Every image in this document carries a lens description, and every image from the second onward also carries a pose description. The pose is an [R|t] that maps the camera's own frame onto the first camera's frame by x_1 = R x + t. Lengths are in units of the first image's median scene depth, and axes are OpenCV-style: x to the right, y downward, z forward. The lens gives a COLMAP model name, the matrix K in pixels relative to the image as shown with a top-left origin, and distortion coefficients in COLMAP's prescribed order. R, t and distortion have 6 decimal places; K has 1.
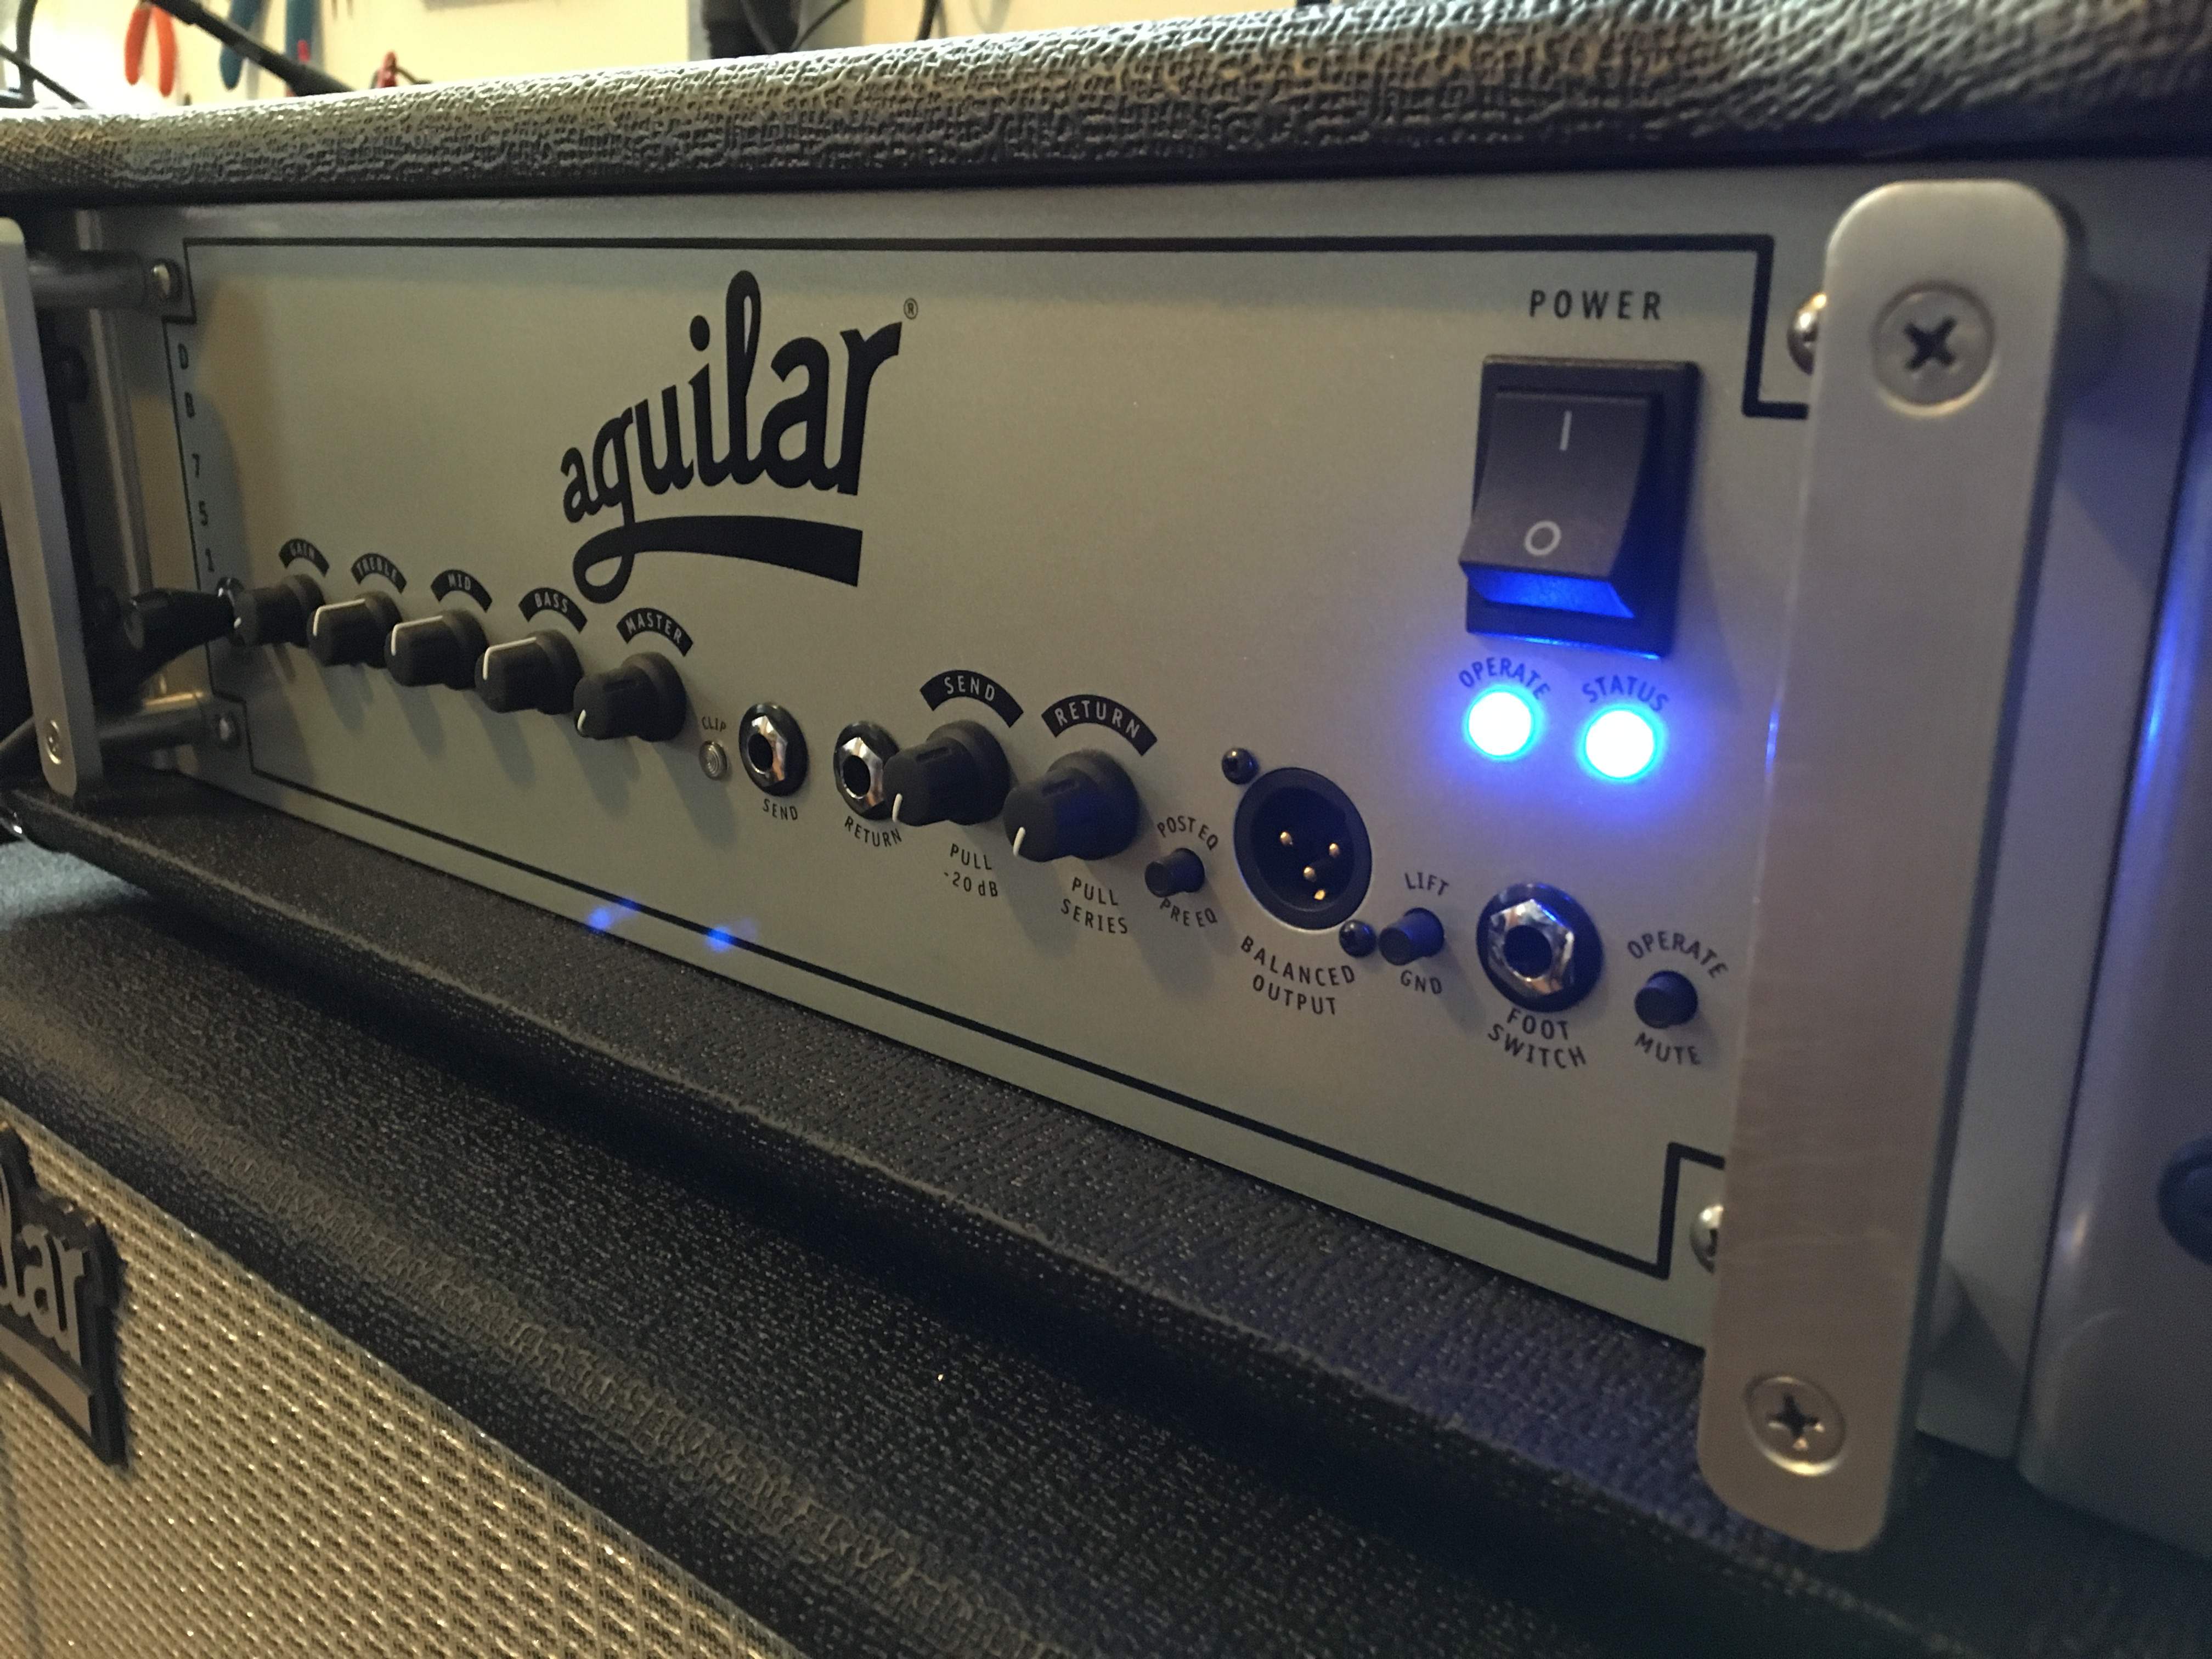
lens RADIAL K [[1901.4, 0, 1105.8], [0, 1901.4, 833.4], [0, 0, 1]] dist [0.062835, -0.013667]
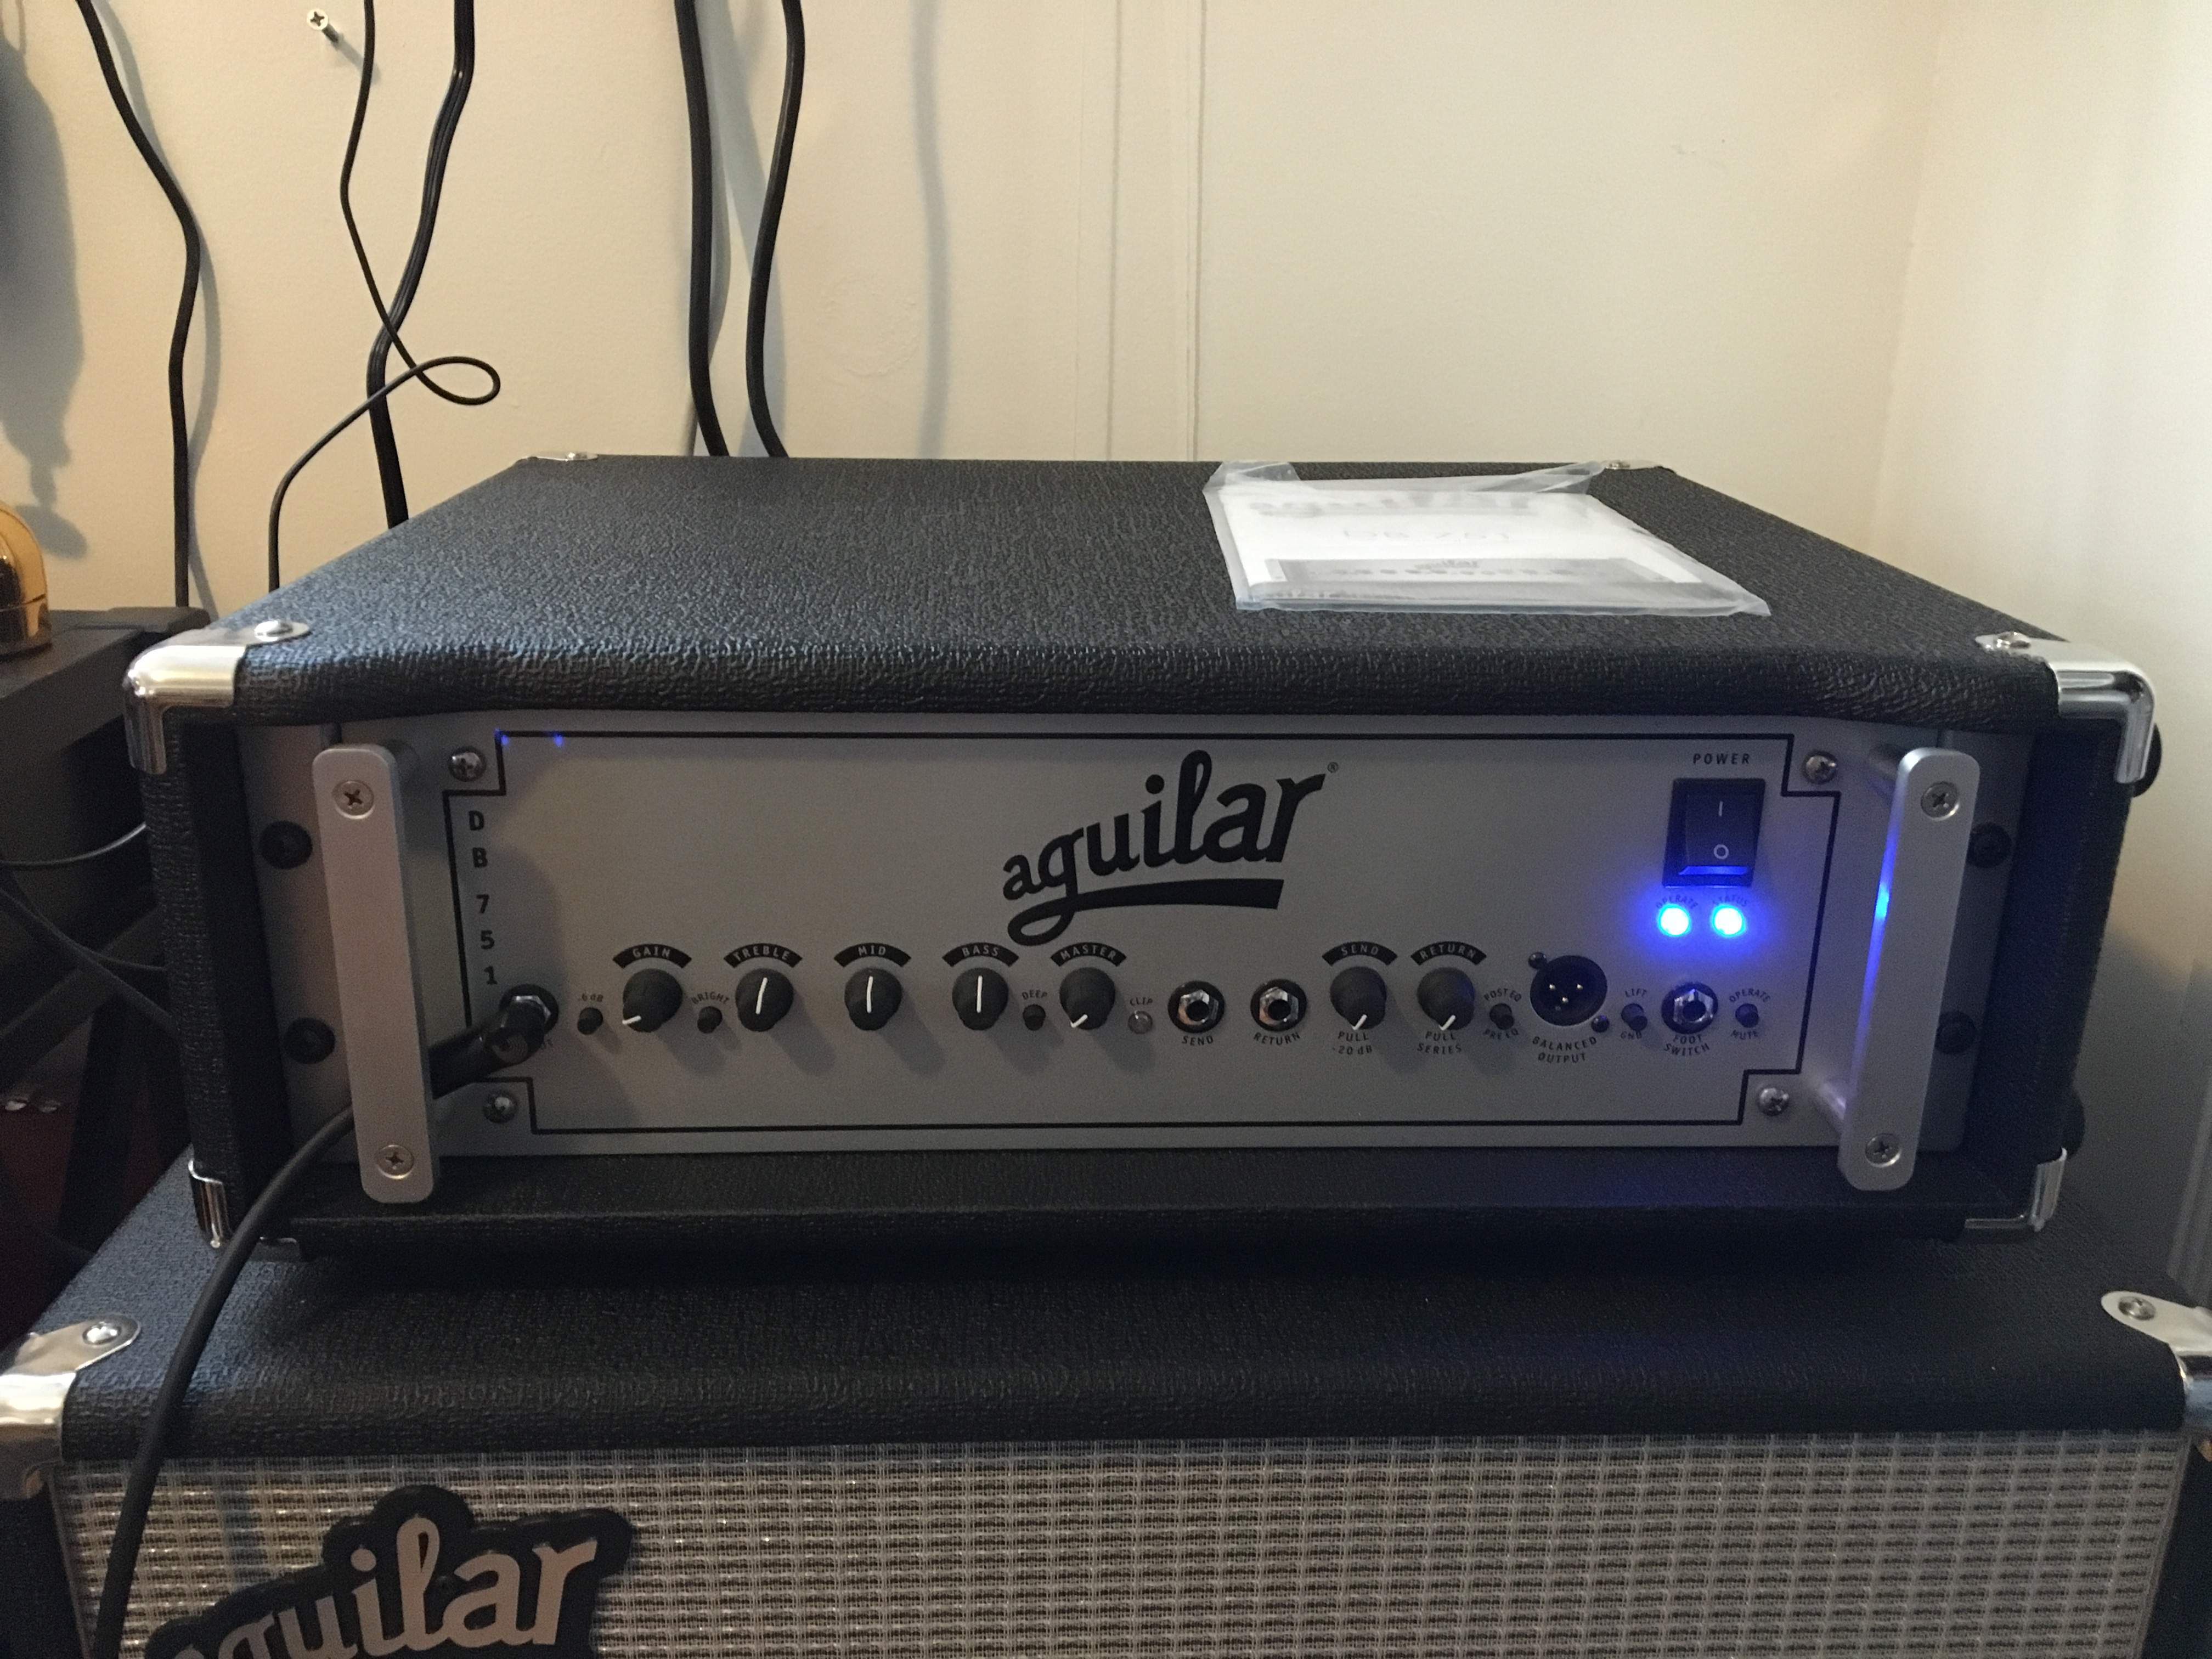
lens RADIAL K [[1901.4, 0, 1101.5], [0, 1901.4, 830.4], [0, 0, 1]] dist [0.062835, -0.013667]
pose [[0.731979, -0.210534, 0.647983, -1.396712], [0.188542, 0.976512, 0.104293, -0.419205], [-0.654720, 0.045832, 0.754480, -0.256146]]
